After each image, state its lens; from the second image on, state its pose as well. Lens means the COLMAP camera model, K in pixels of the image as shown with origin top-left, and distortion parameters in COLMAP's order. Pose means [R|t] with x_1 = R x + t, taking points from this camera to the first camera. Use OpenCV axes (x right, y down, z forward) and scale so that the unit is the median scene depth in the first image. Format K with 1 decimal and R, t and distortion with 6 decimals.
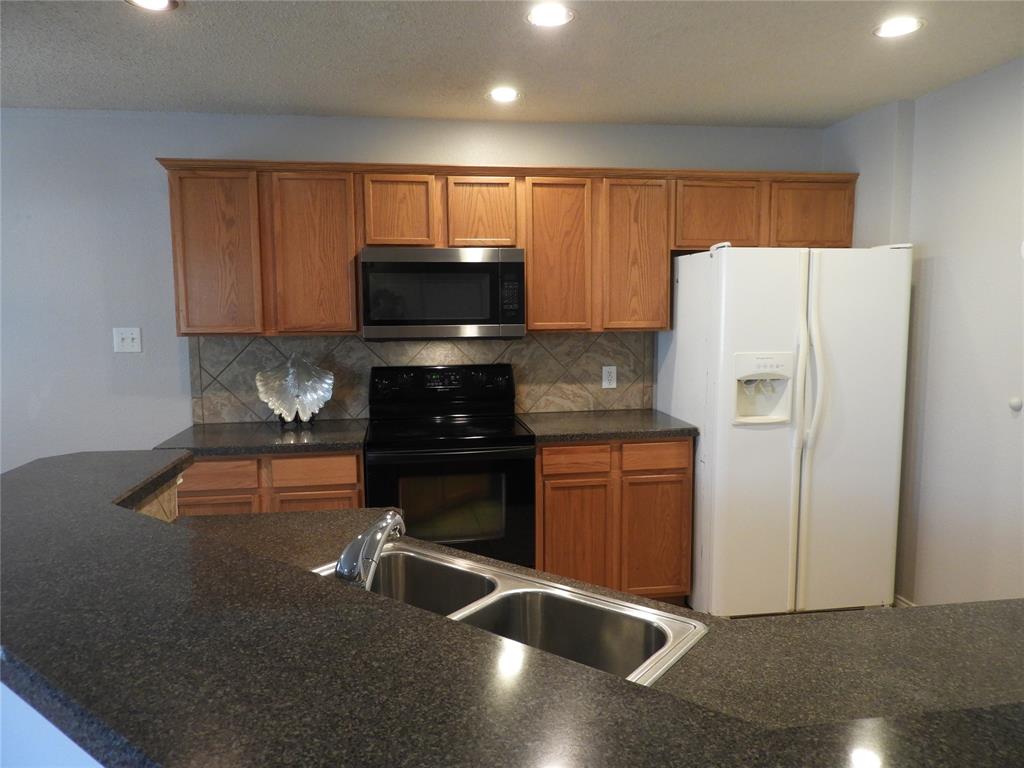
lens RADIAL K [[728.6, 0, 512.1], [0, 728.6, 382.6], [0, 0, 1]] dist [-0.005181, -0.000802]
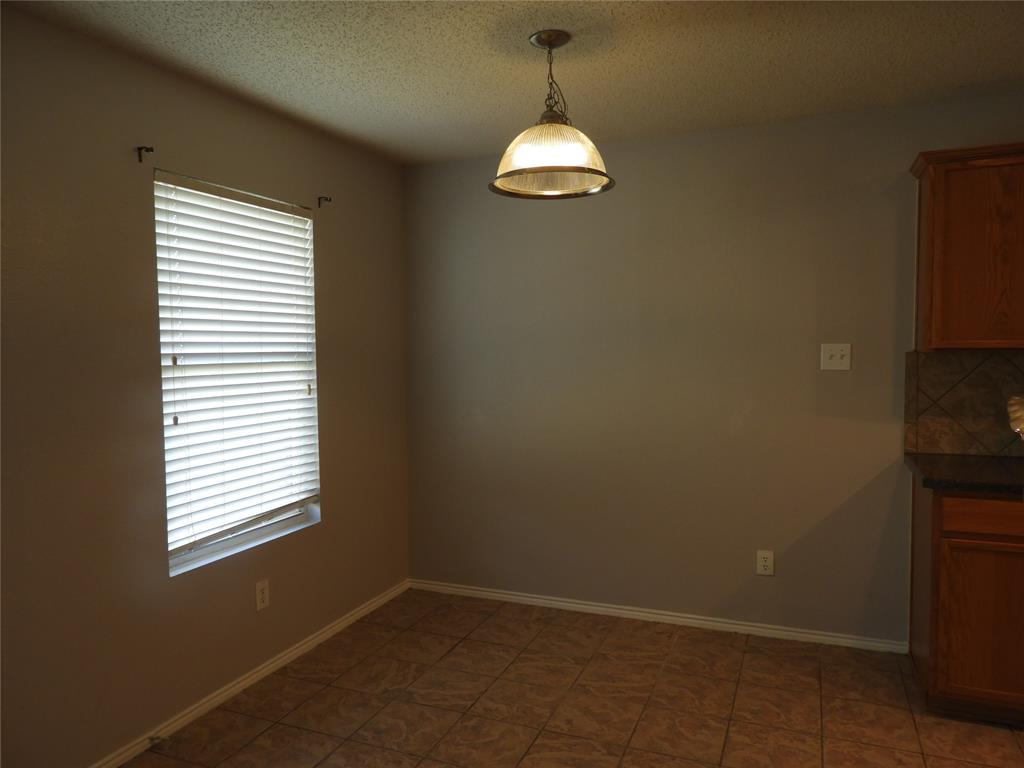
lens RADIAL K [[728.6, 0, 513.5], [0, 728.6, 387.4], [0, 0, 1]] dist [-0.005181, -0.000802]
pose [[0.865994, 0.024377, -0.499461, -0.410677], [-0.041648, 0.998857, -0.023460, 0.018428], [0.498318, 0.041118, 0.866019, -0.005256]]
